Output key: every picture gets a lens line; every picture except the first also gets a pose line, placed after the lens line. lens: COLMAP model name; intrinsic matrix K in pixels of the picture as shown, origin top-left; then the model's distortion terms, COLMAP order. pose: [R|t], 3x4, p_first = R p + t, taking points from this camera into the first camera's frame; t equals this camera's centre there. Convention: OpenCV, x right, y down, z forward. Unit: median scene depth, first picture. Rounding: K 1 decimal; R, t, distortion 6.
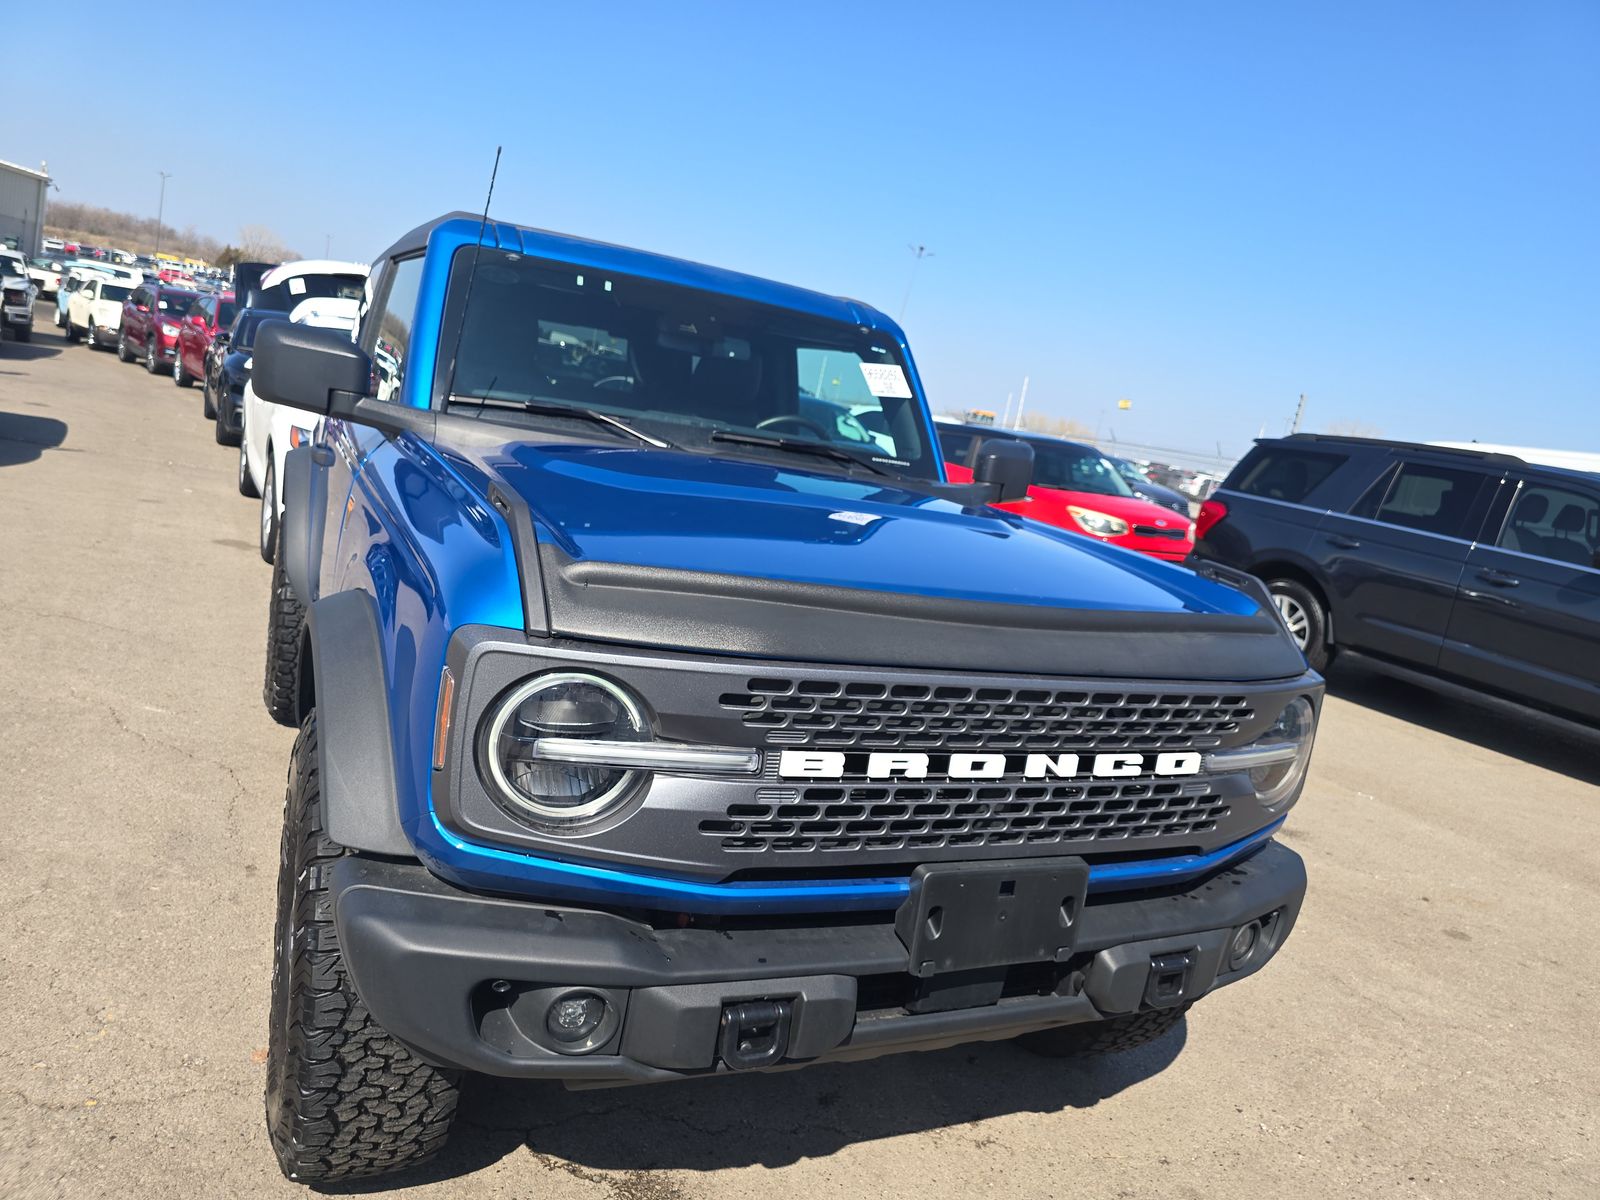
lens RADIAL K [[1084.0, 0, 812.3], [0, 1084.0, 589.4], [0, 0, 1]] dist [0.048424, -0.048658]
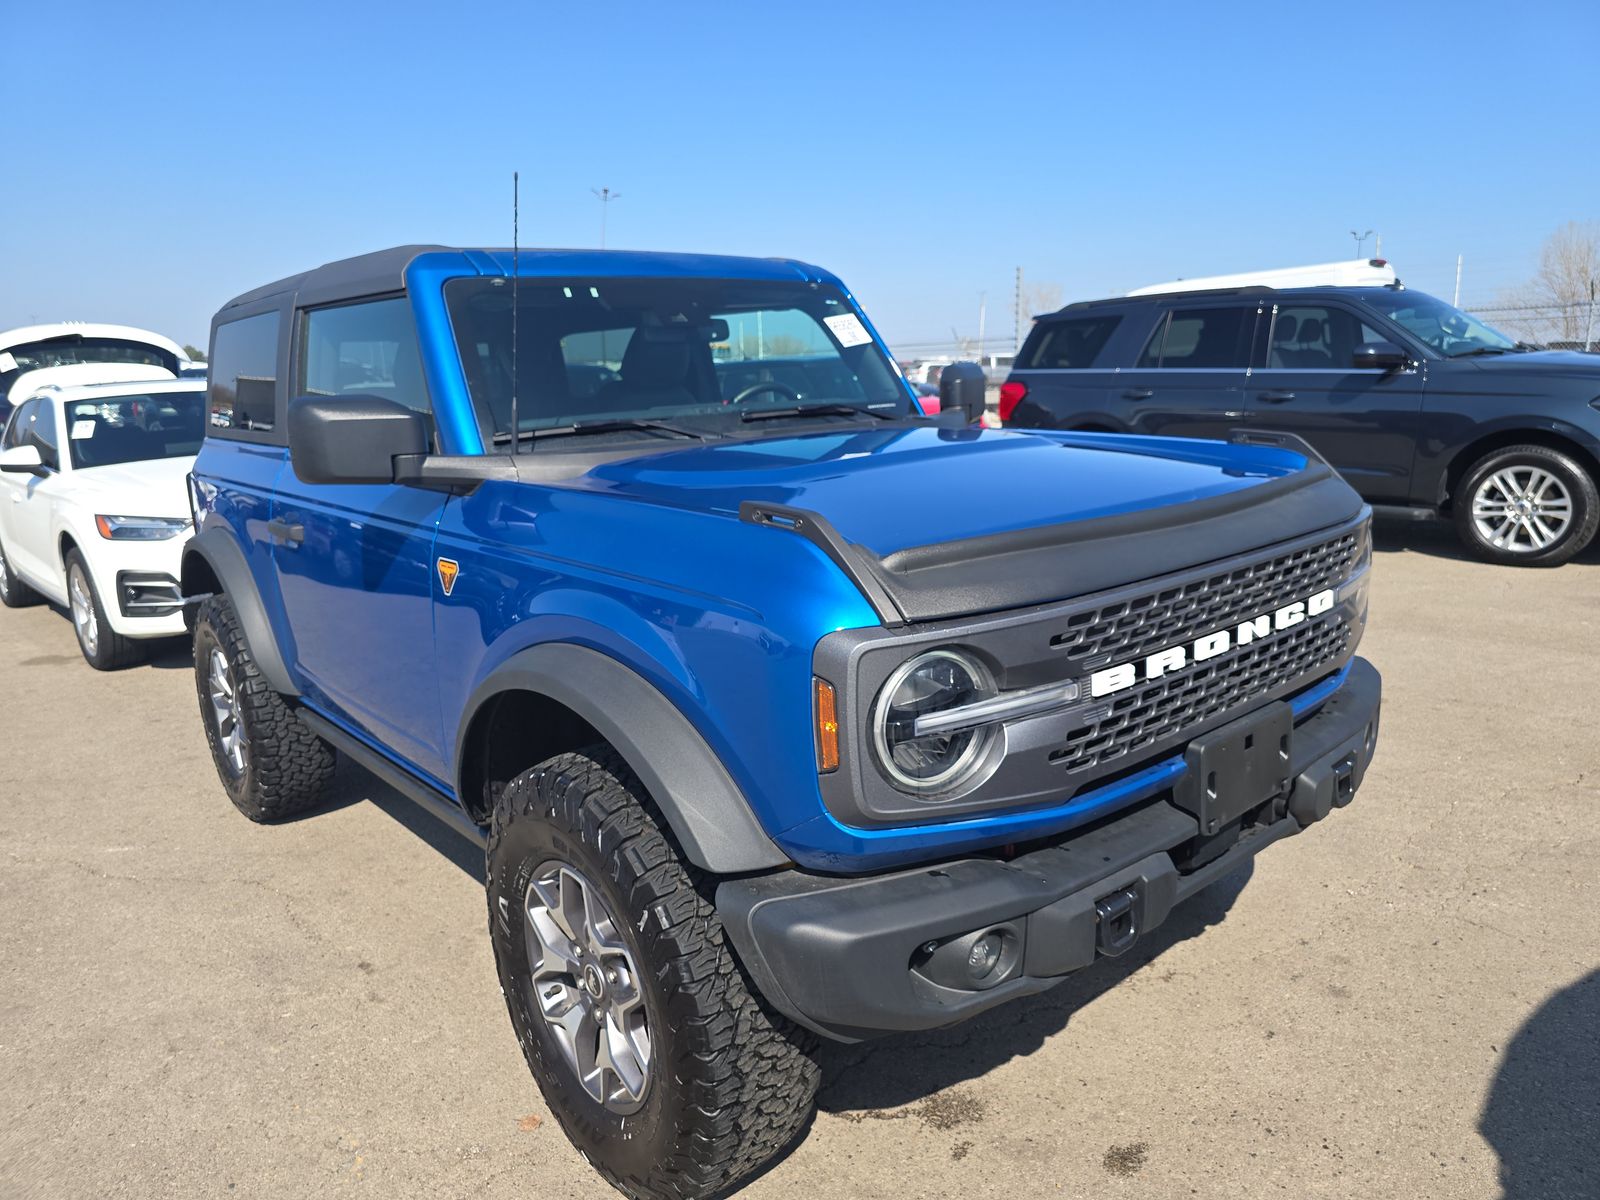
lens RADIAL K [[1084.0, 0, 831.1], [0, 1084.0, 586.3], [0, 0, 1]] dist [0.048424, -0.048658]
pose [[0.947192, -0.248977, 0.202084, -0.304002], [0.238153, 0.968201, 0.076617, -0.055178], [-0.214734, -0.024444, 0.976367, -0.018583]]
